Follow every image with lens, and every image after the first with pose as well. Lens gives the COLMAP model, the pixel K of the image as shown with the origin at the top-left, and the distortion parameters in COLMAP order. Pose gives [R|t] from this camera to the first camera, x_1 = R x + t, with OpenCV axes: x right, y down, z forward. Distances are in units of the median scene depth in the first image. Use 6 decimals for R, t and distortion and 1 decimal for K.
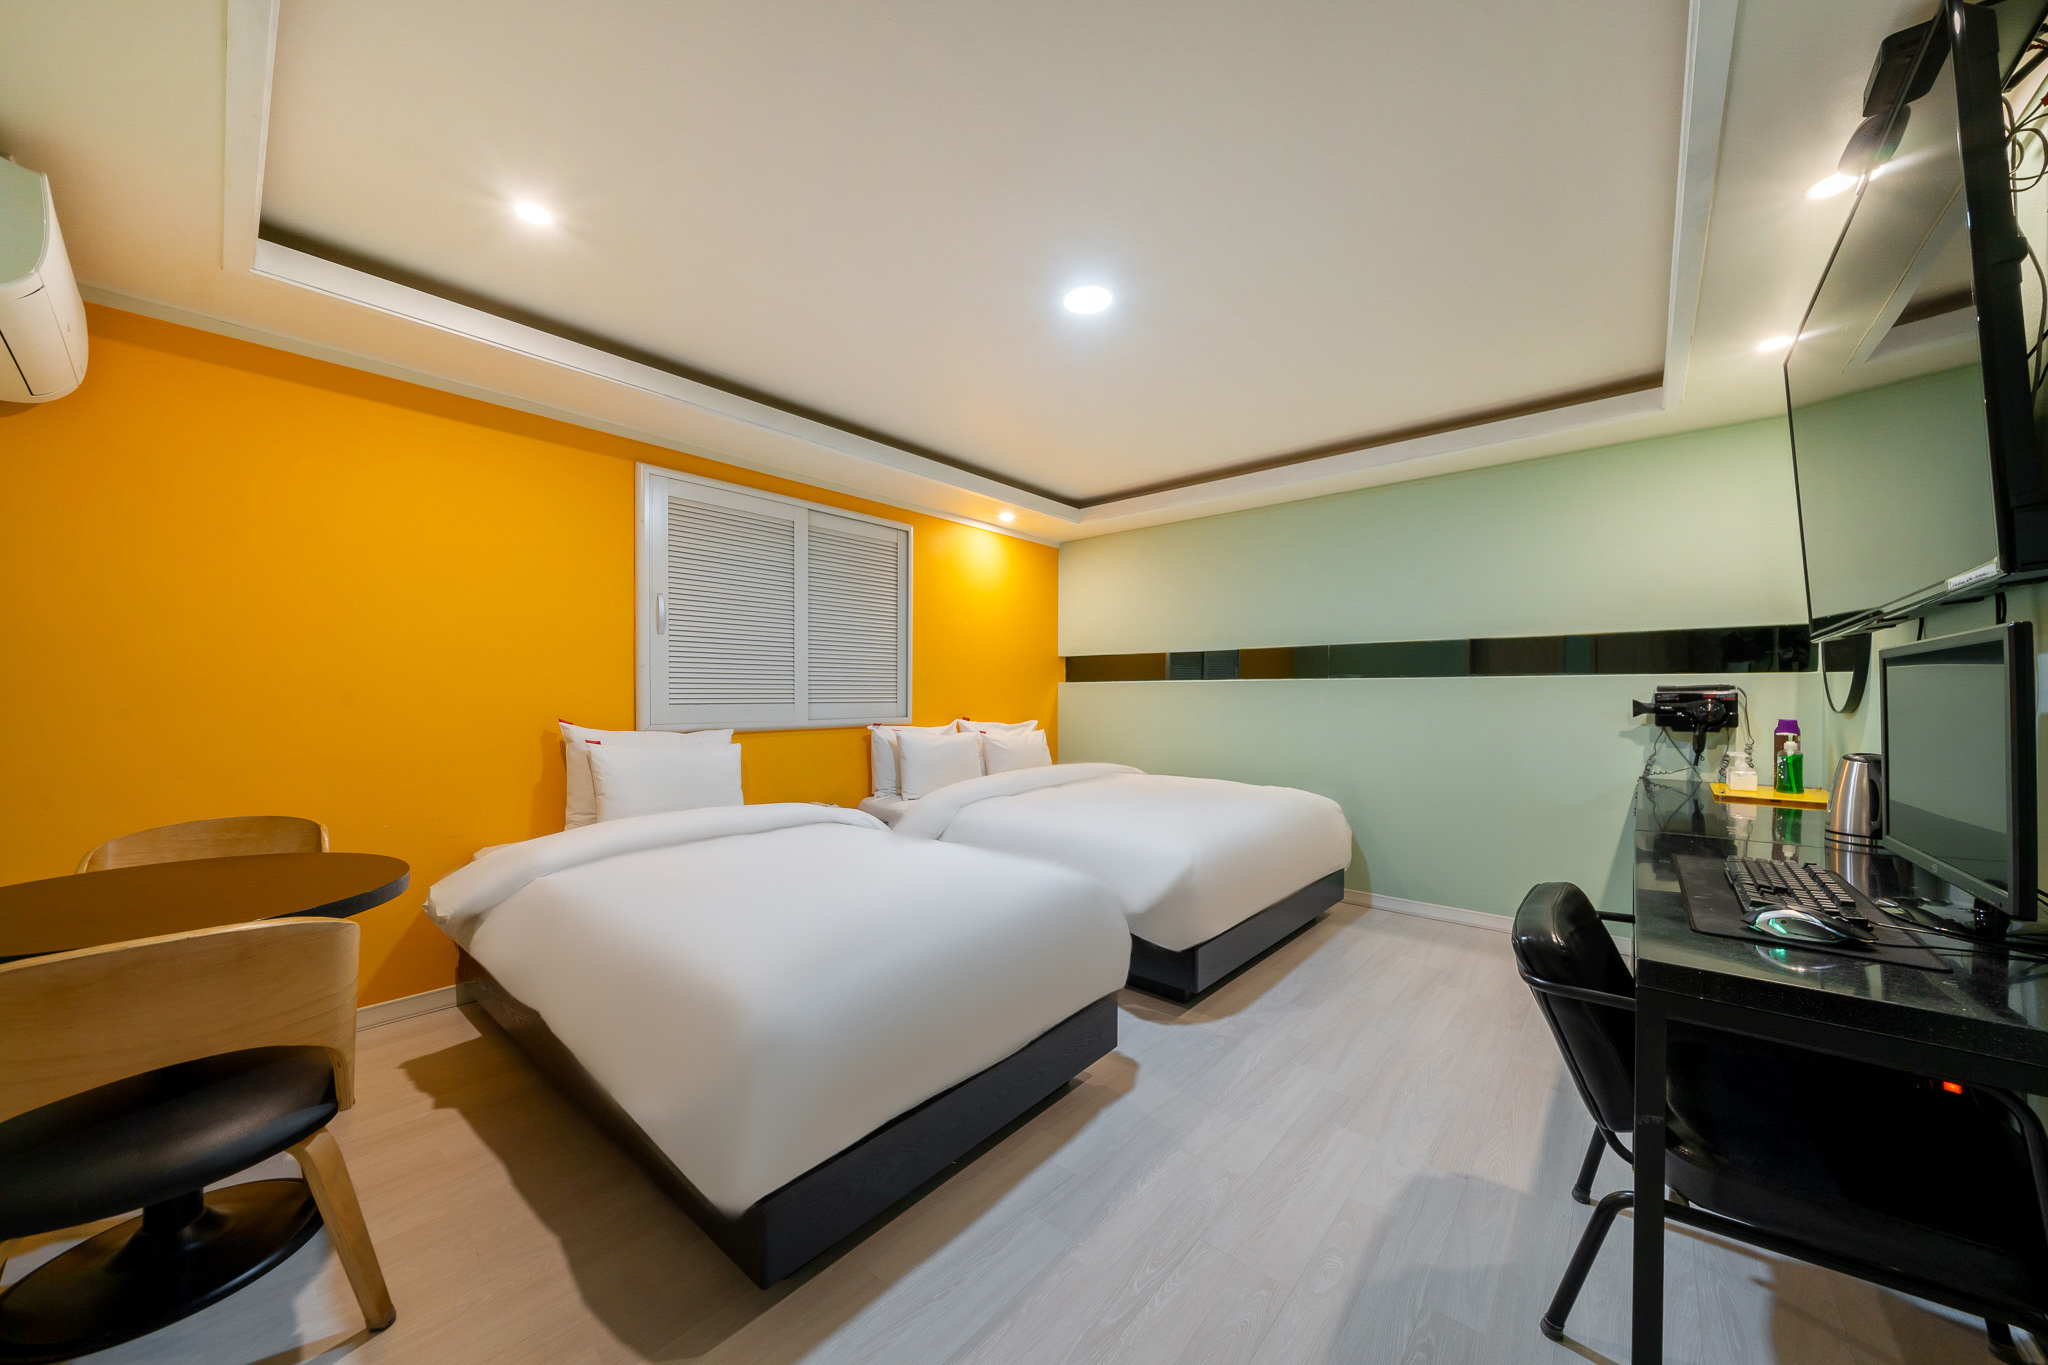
lens RADIAL K [[711.5, 0, 1029.2], [0, 711.5, 706.4], [0, 0, 1]] dist [-0.000183, -0.000015]
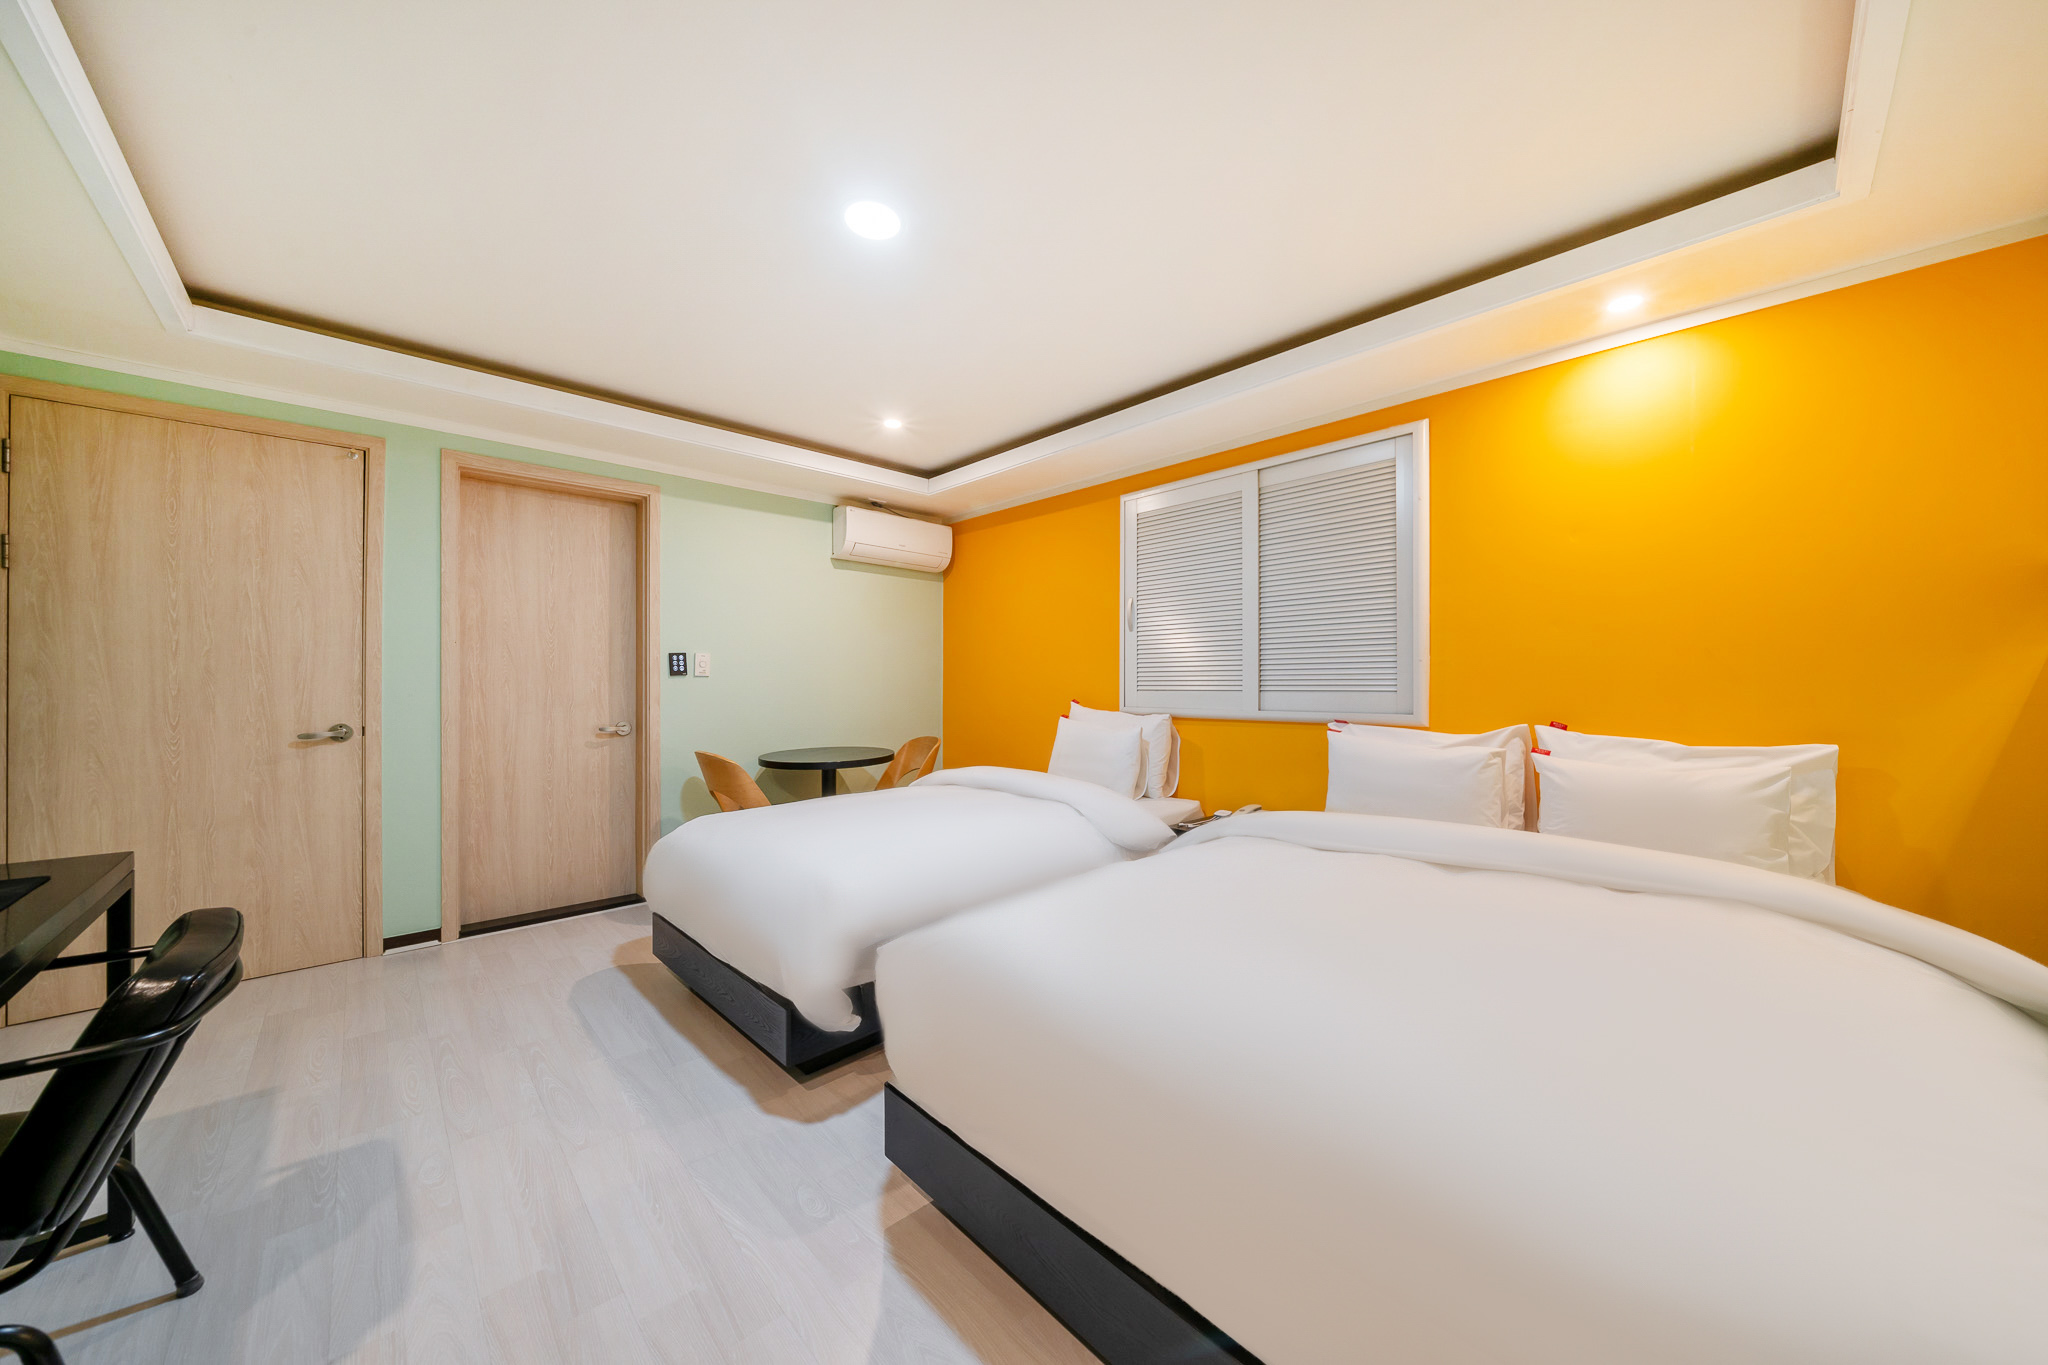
lens RADIAL K [[708.9, 0, 1038.9], [0, 708.9, 684.5], [0, 0, 1]] dist [-0.000027, 0.000067]
pose [[-0.096608, -0.002449, -0.995319, 0.687047], [-0.014486, 0.999895, -0.001054, -0.009875], [0.995217, 0.014317, -0.096634, 0.967294]]
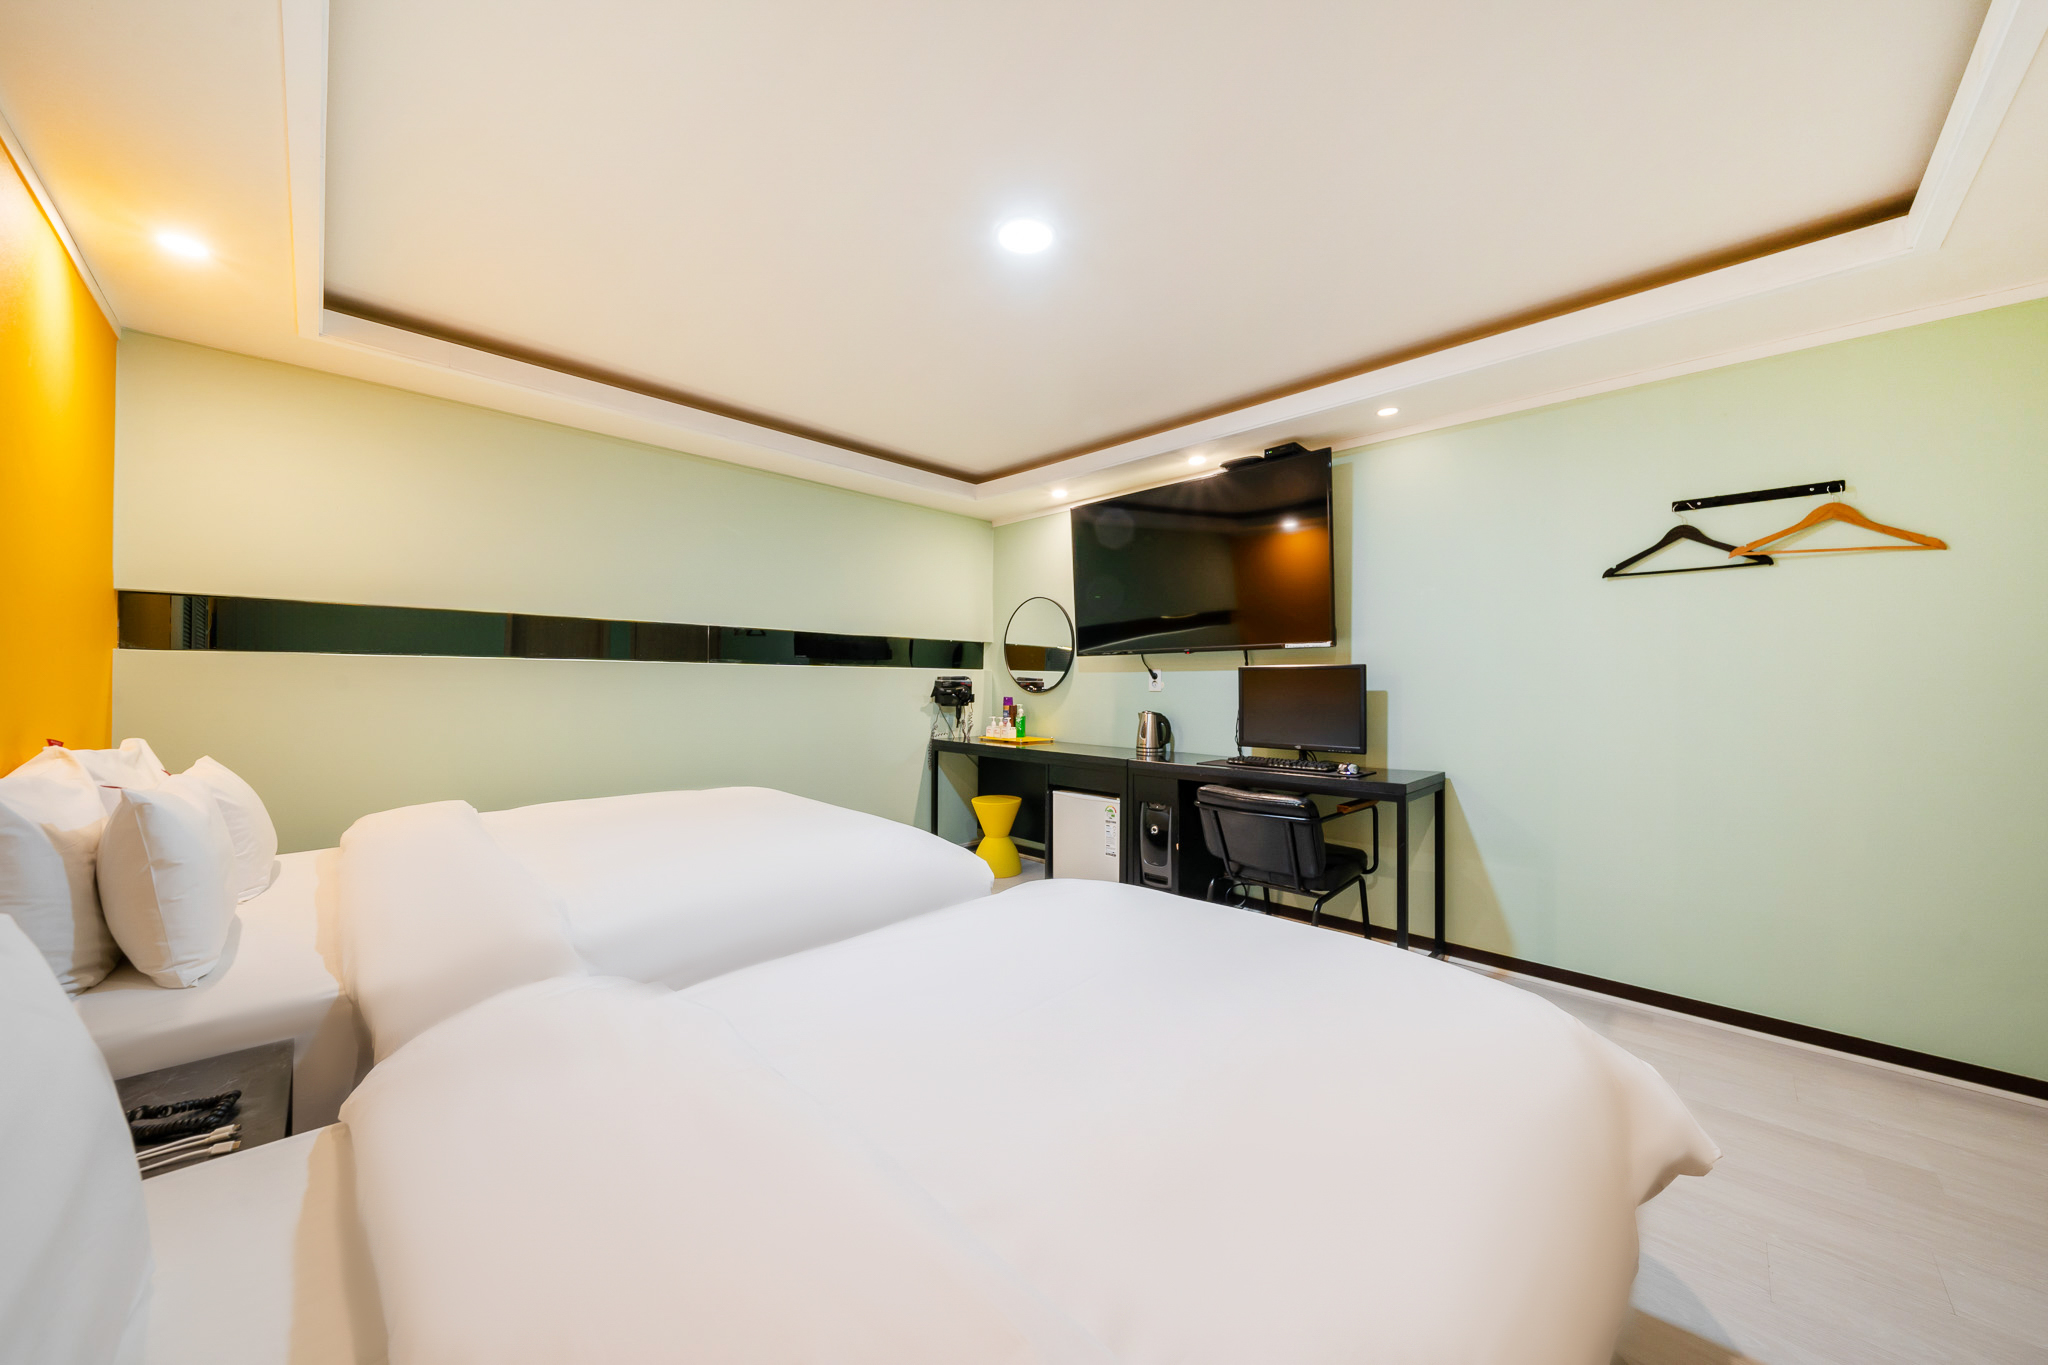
lens RADIAL K [[708.9, 0, 1038.9], [0, 708.9, 684.5], [0, 0, 1]] dist [-0.000027, 0.000067]
pose [[0.063728, -0.007625, 0.997938, -0.594257], [0.003347, 0.999967, 0.007427, -0.021379], [-0.997962, 0.002867, 0.063751, 0.695664]]
